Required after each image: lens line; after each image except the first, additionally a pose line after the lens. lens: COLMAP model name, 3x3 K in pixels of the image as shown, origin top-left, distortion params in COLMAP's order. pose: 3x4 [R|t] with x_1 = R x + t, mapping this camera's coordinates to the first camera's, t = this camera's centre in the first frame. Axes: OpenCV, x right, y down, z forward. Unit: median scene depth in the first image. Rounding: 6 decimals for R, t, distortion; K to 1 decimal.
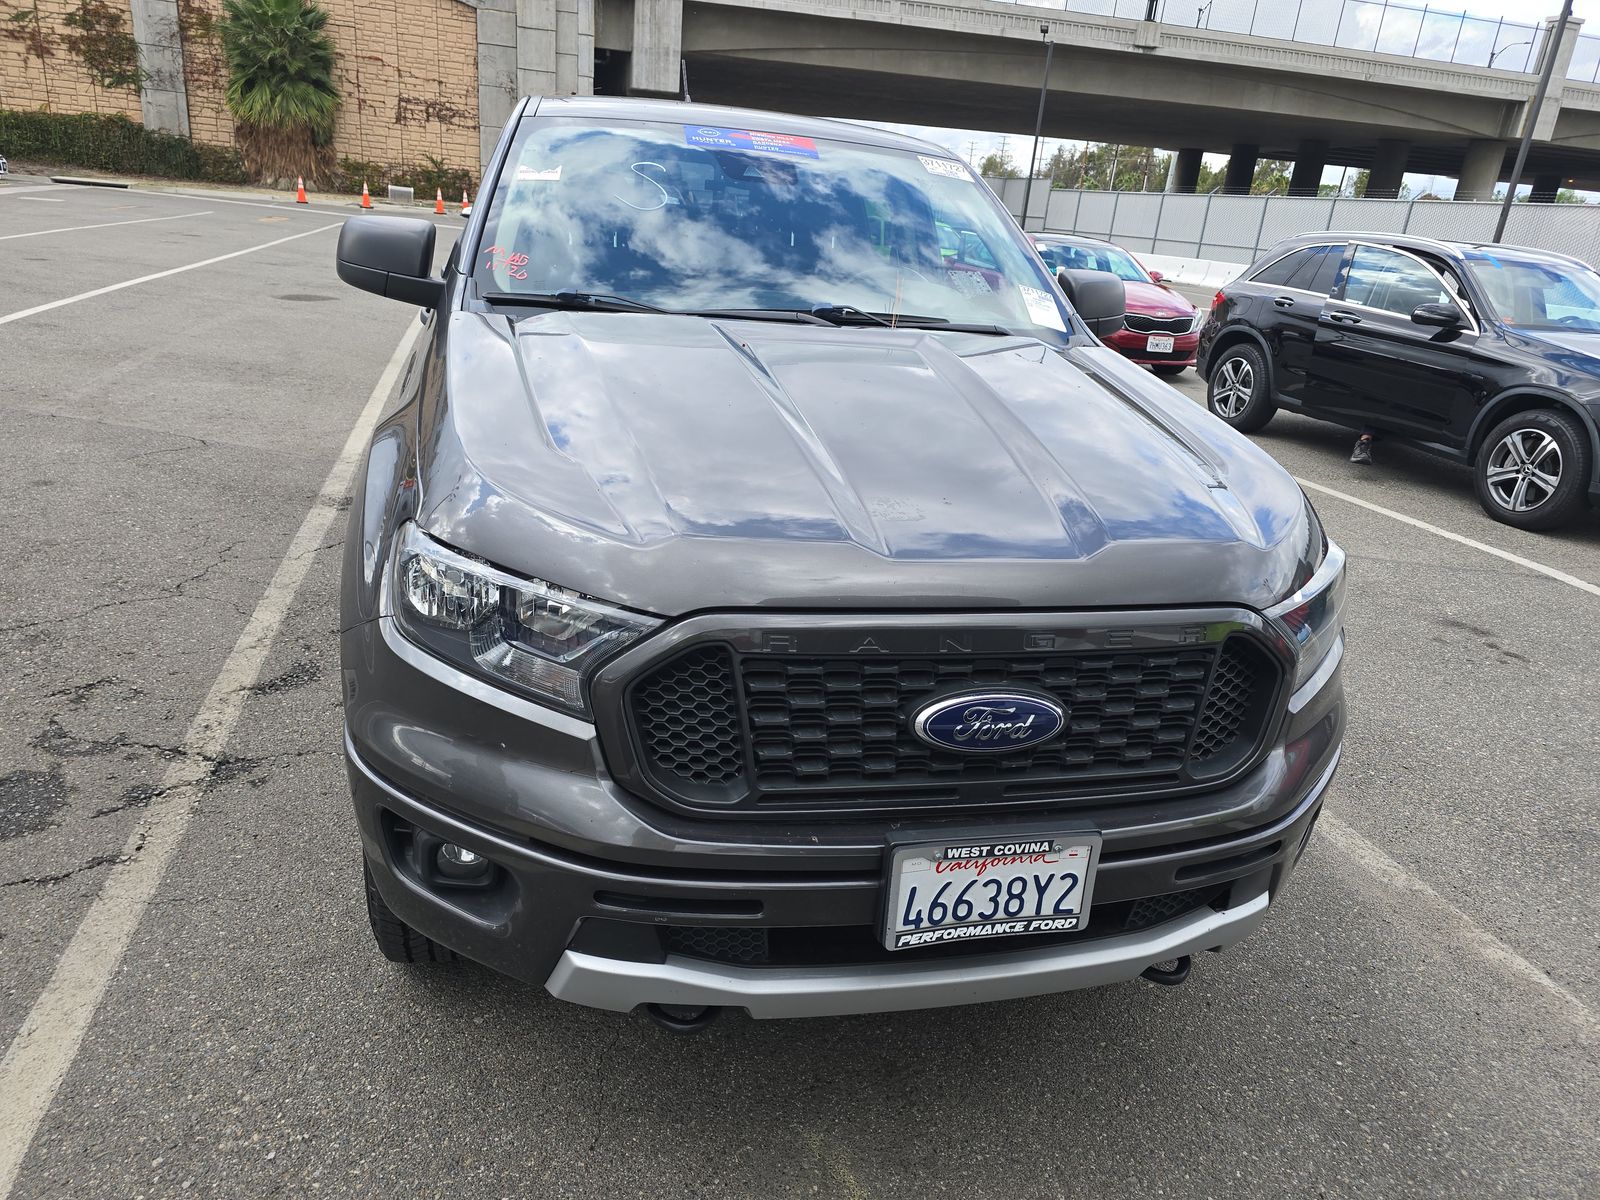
lens RADIAL K [[1082.8, 0, 791.8], [0, 1082.8, 603.7], [0, 0, 1]] dist [0.031230, -0.021981]
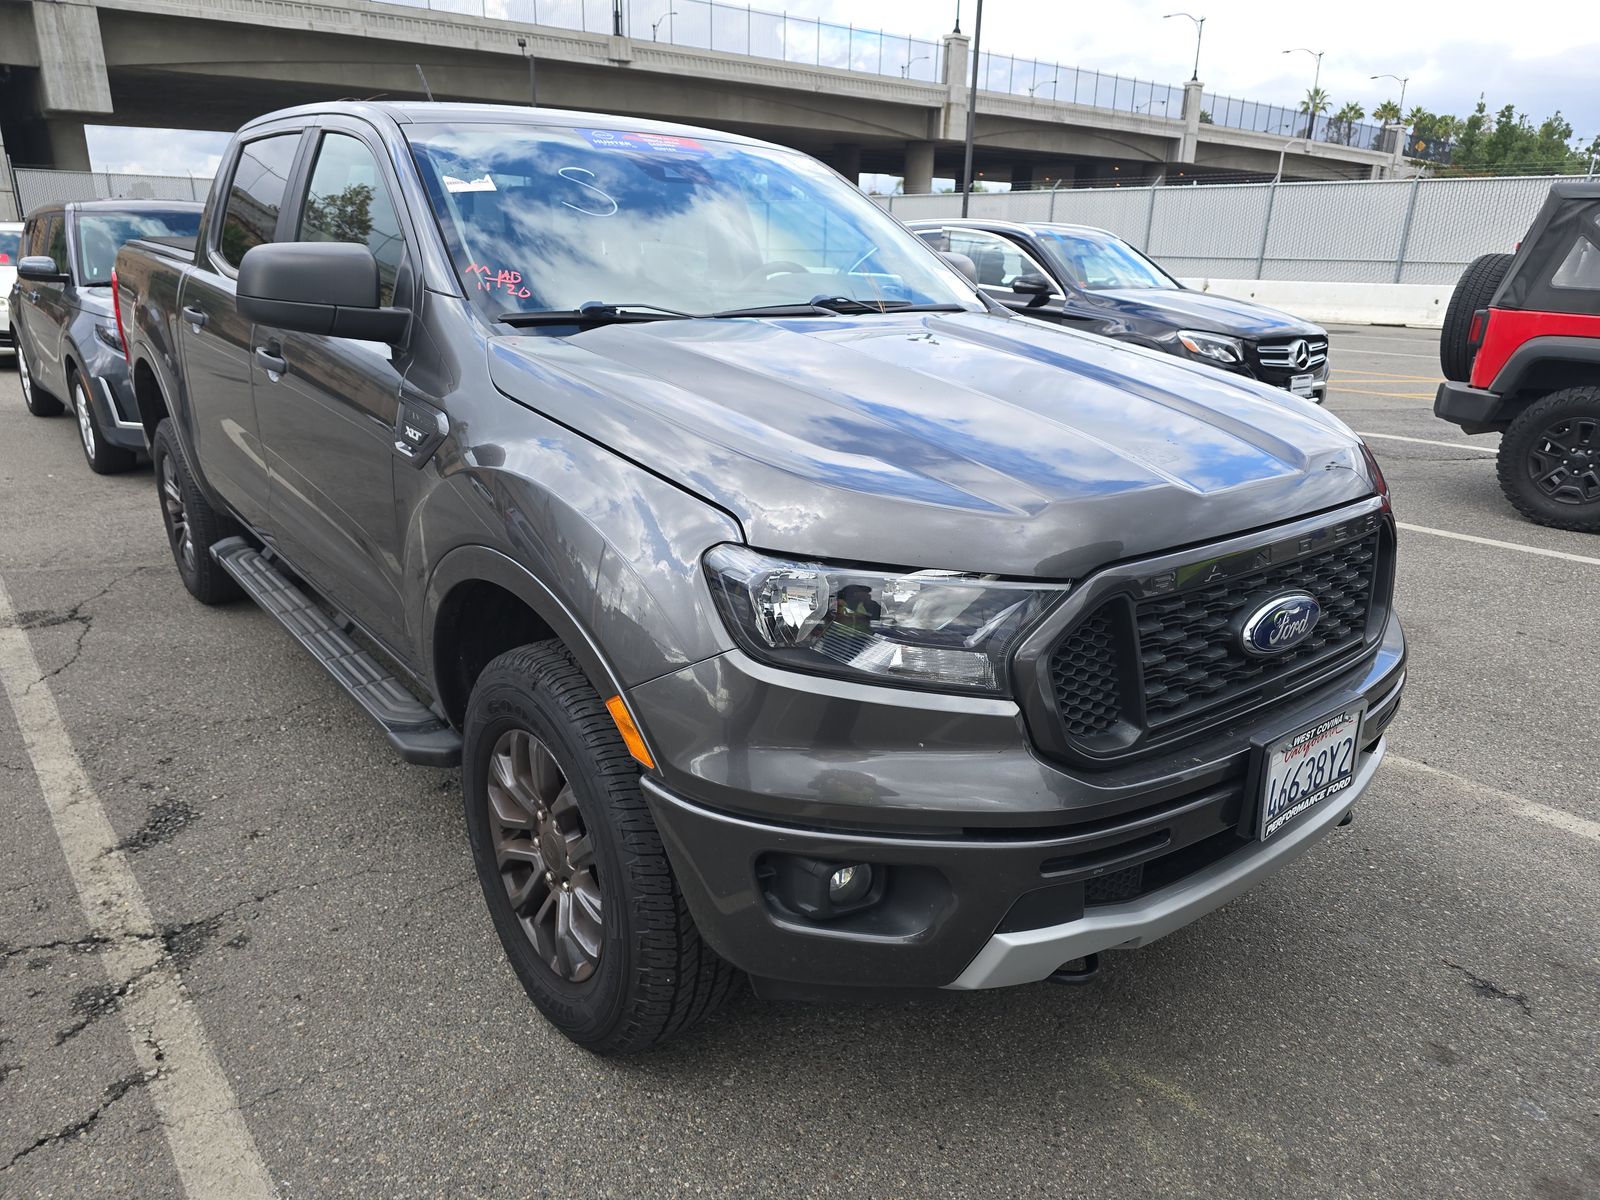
lens RADIAL K [[1089.7, 0, 801.3], [0, 1089.7, 609.5], [0, 0, 1]] dist [0.032377, -0.026580]
pose [[0.903611, -0.195619, 0.381079, -0.146902], [0.198934, 0.979519, 0.031104, -0.008611], [-0.379359, 0.047704, 0.924019, 0.026998]]
